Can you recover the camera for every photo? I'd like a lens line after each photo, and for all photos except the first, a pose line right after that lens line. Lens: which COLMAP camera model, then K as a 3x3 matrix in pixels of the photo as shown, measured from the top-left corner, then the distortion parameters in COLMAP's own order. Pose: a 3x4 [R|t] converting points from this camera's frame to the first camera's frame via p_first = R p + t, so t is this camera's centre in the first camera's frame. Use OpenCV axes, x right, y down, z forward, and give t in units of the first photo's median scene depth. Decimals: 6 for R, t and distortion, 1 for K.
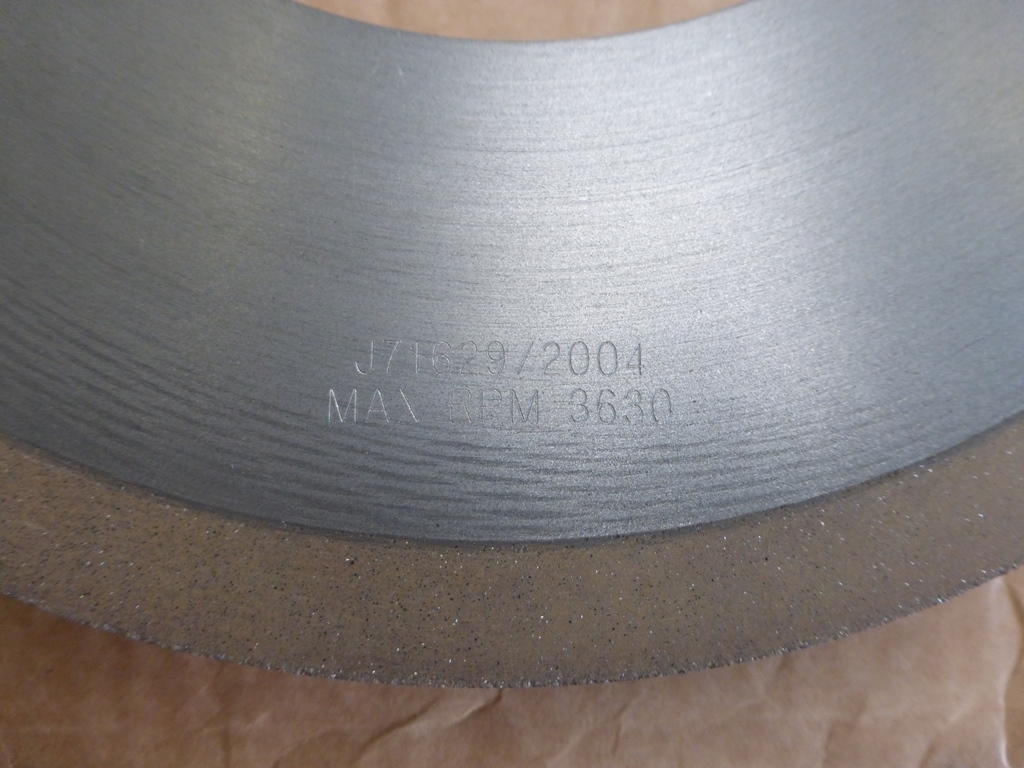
lens RADIAL K [[723.7, 0, 511.6], [0, 723.7, 383.7], [0, 0, 1]] dist [-0.004068, -0.001825]
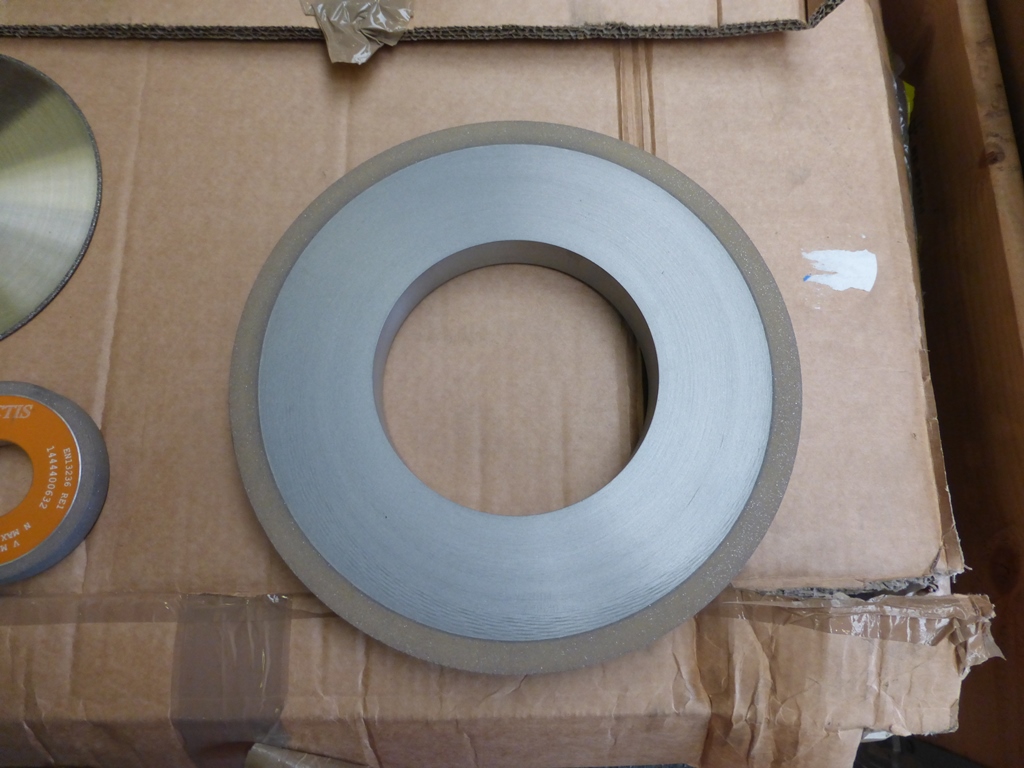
lens RADIAL K [[723.7, 0, 513.4], [0, 723.7, 378.3], [0, 0, 1]] dist [-0.004068, -0.001825]
pose [[0.998488, -0.022941, -0.049961, 0.157881], [0.017567, 0.994267, -0.105473, -0.661382], [0.052094, 0.104436, 0.993166, -2.568773]]
